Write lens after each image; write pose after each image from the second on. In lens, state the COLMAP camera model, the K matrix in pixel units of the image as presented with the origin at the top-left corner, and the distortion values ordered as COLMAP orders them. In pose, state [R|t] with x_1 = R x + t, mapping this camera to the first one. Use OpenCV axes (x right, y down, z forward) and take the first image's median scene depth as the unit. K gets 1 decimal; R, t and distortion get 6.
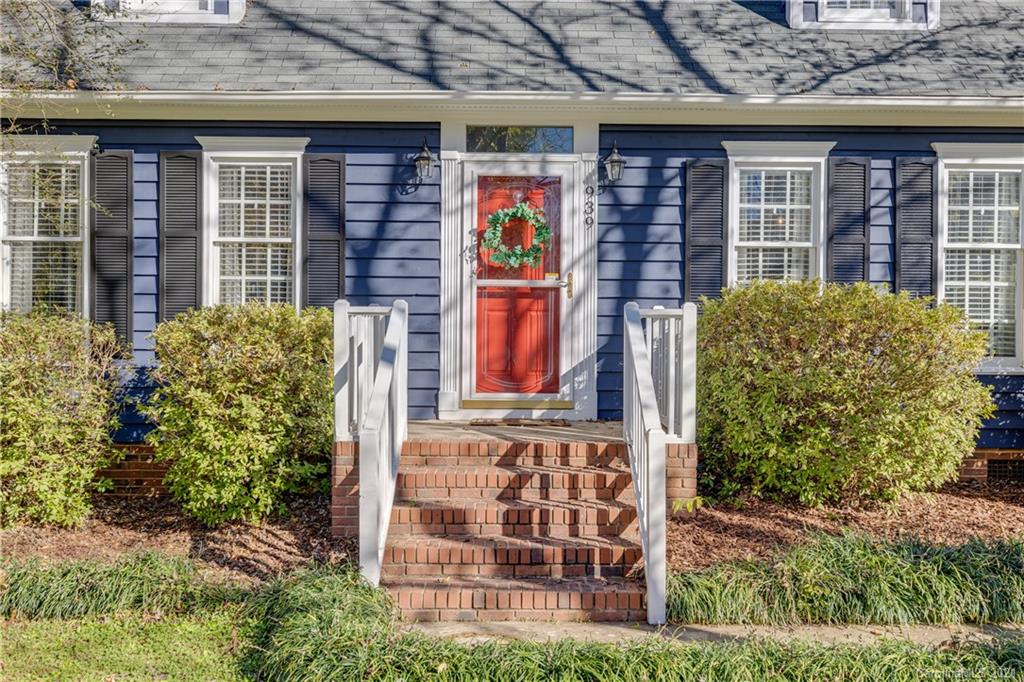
lens RADIAL K [[1669.3, 0, 512.0], [0, 1669.3, 341.0], [0, 0, 1]] dist [0.303533, -2.377927]
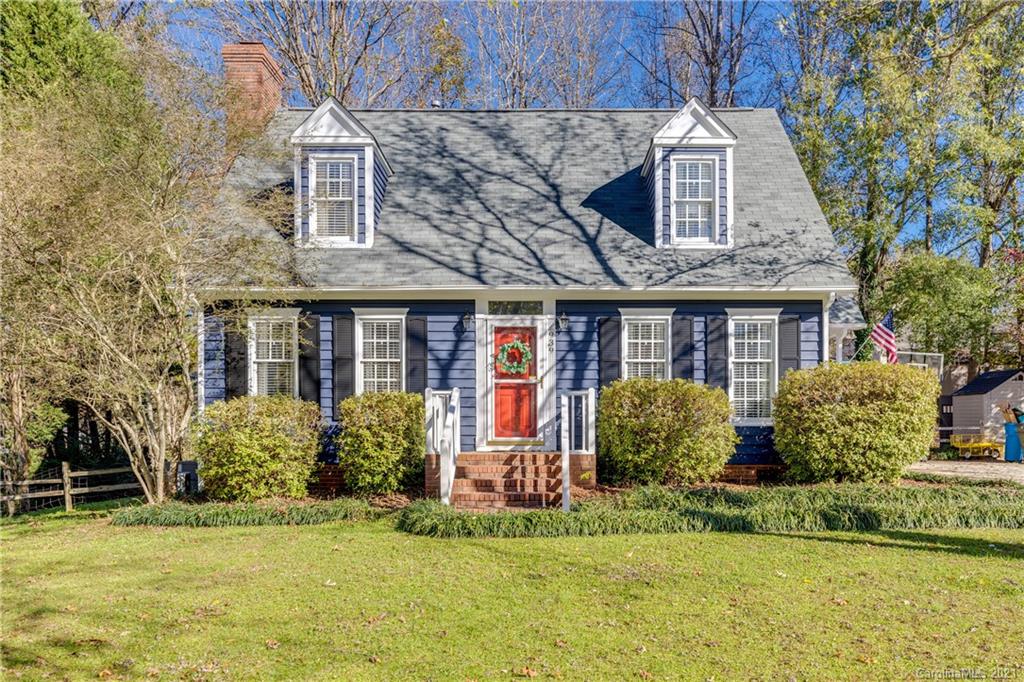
lens RADIAL K [[1323.9, 0, 512.0], [0, 1323.9, 341.0], [0, 0, 1]] dist [-0.438087, -0.000139]
pose [[0.999744, -0.007562, -0.021347, 0.031739], [0.005955, 0.997214, -0.074361, 0.033098], [0.021850, 0.074215, 0.997003, -0.541402]]
